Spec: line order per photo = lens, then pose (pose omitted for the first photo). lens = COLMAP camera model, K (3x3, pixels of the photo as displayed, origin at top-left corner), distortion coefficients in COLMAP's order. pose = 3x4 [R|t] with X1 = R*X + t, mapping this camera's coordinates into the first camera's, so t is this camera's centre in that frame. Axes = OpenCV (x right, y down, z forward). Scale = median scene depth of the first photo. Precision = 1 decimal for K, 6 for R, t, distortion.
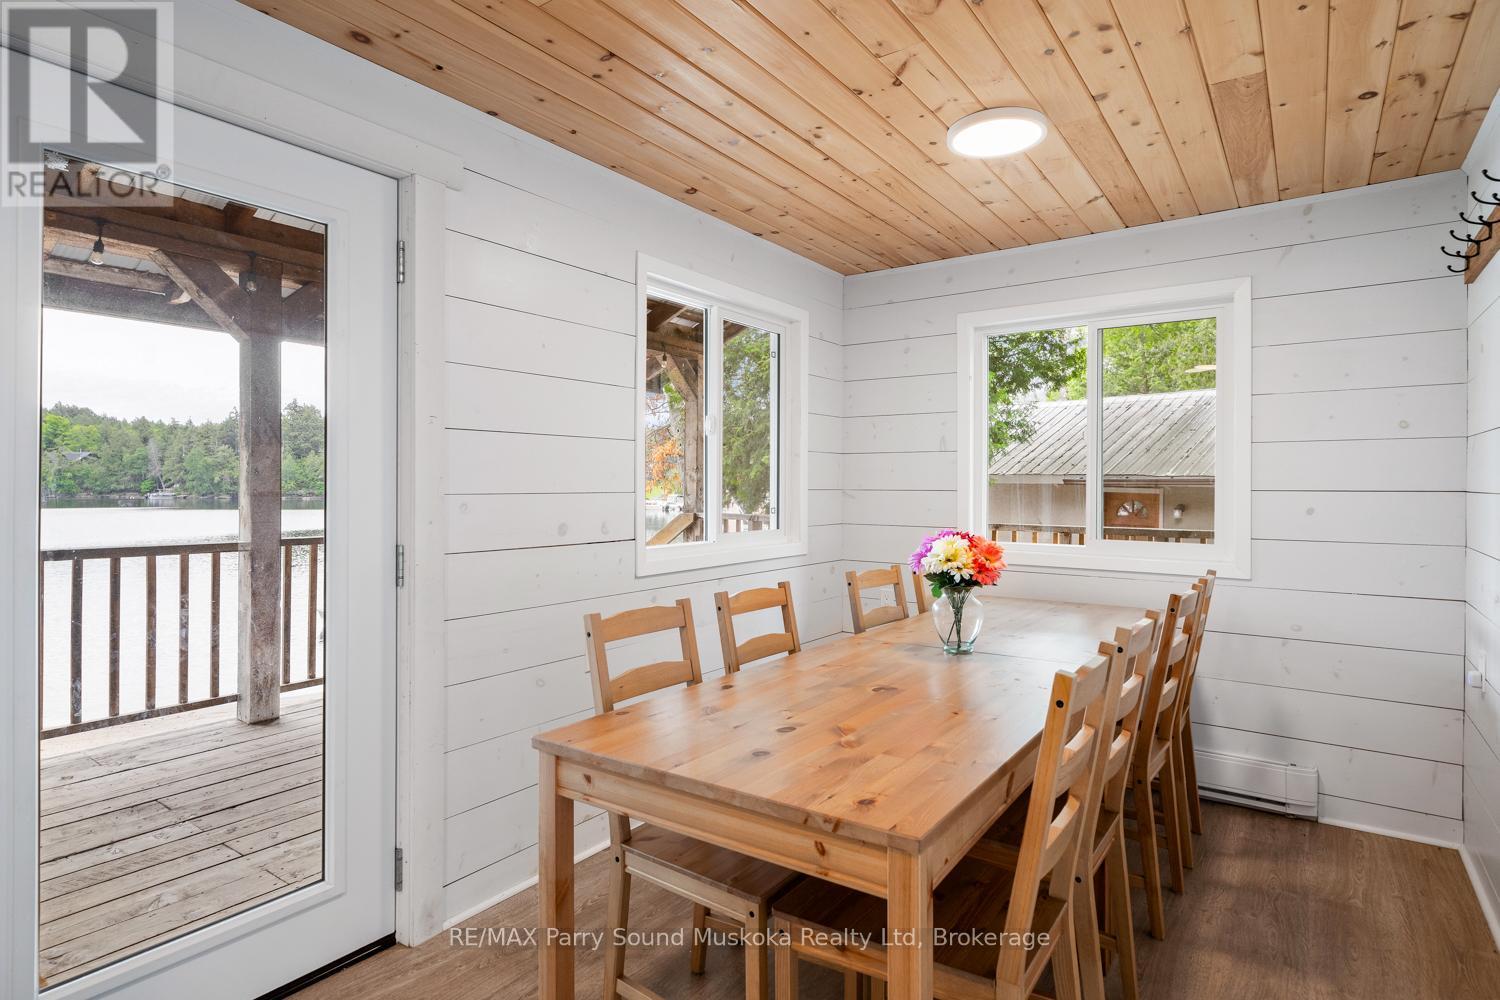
lens RADIAL K [[785.2, 0, 751.9], [0, 785.2, 494.6], [0, 0, 1]] dist [0.001989, -0.000023]
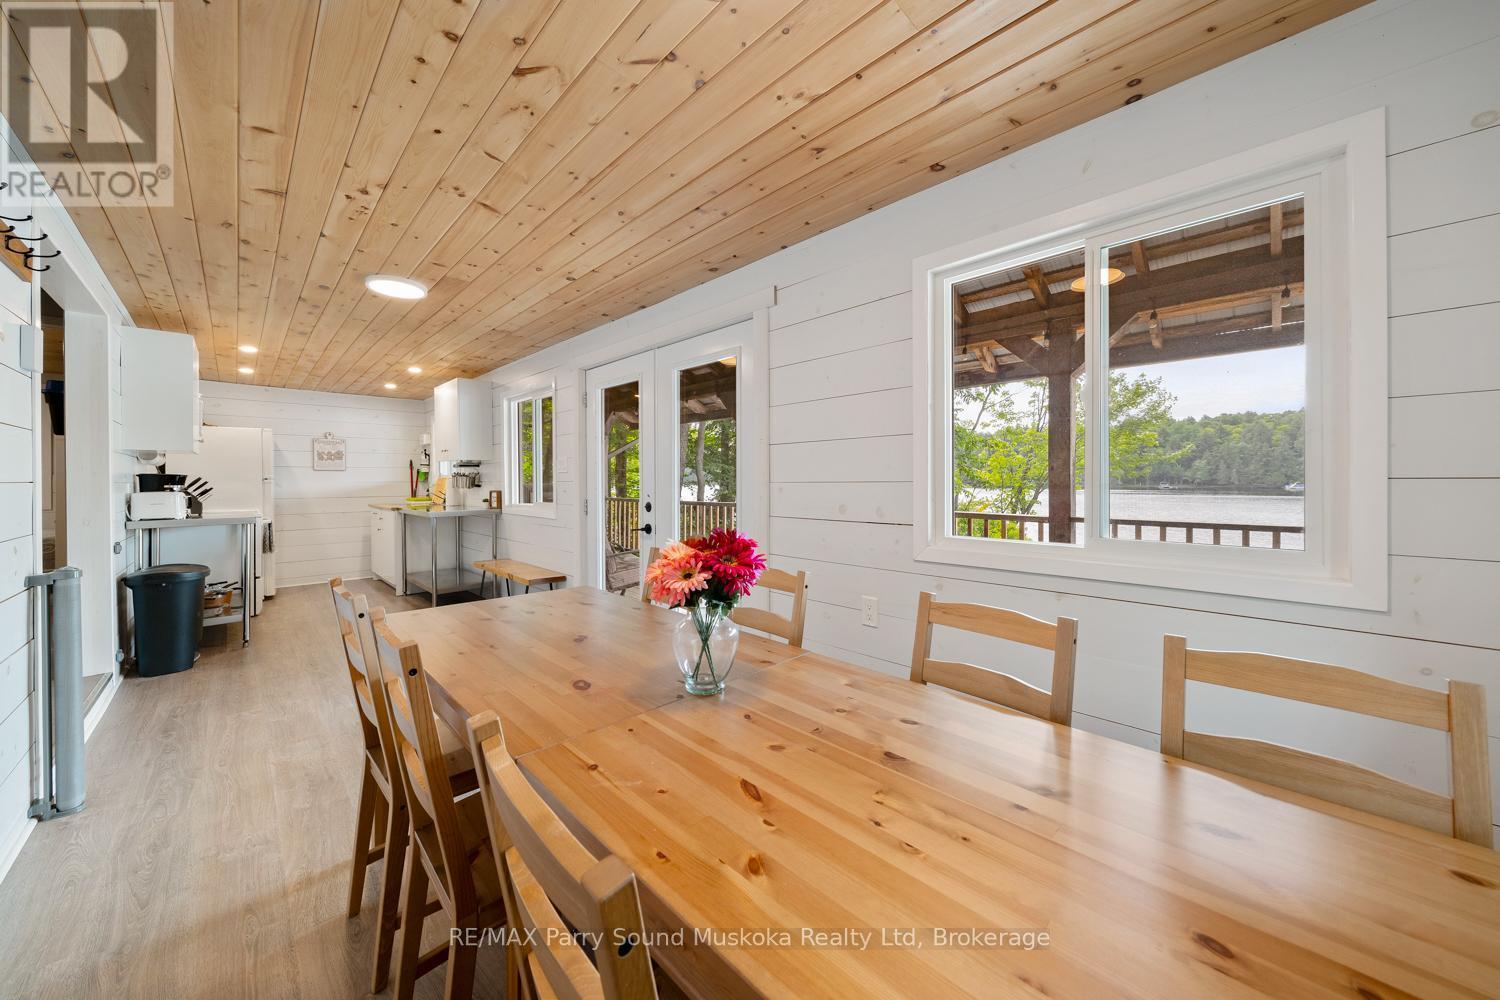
lens RADIAL K [[527.6, 0, 752.3], [0, 527.6, 473.0], [0, 0, 1]] dist [-0.000286, -0.000030]
pose [[-0.175472, -0.007204, -0.984458, 0.570202], [-0.007729, 0.999952, -0.005940, -0.012276], [0.984454, 0.006567, -0.175520, 0.871224]]
